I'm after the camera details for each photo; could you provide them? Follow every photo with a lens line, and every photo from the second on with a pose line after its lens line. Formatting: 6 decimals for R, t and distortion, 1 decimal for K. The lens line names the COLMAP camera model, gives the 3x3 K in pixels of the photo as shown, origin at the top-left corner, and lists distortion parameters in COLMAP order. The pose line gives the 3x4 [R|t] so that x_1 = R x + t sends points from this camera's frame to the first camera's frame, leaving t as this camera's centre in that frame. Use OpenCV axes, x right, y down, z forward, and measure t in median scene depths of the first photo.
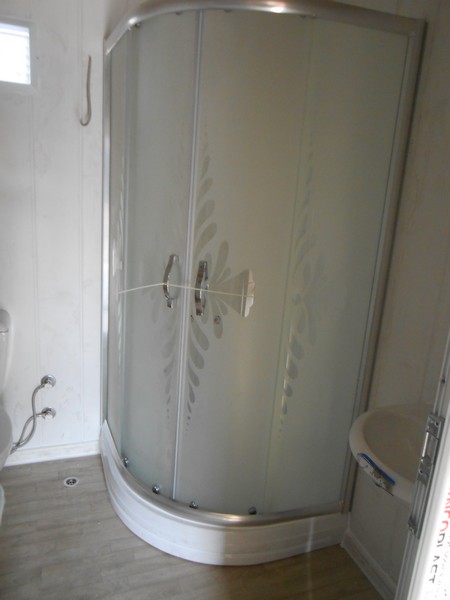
lens RADIAL K [[453.9, 0, 225.1], [0, 453.9, 298.3], [0, 0, 1]] dist [-0.025229, 0.027646]
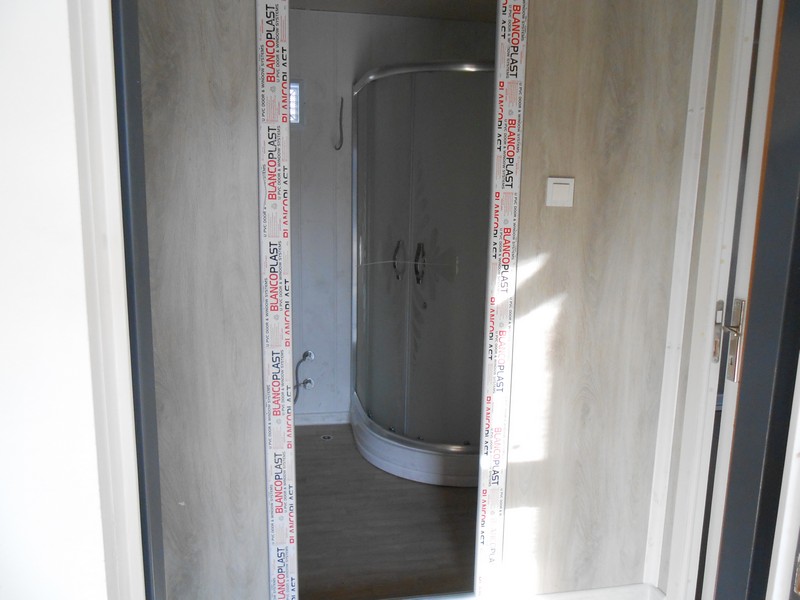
lens RADIAL K [[605.2, 0, 400.1], [0, 605.2, 300.6], [0, 0, 1]] dist [-0.025229, 0.027646]
pose [[0.980562, -0.018815, -0.195303, 0.203720], [0.004359, 0.997235, -0.074188, 0.188386], [0.196159, 0.071894, 0.977933, -0.661955]]
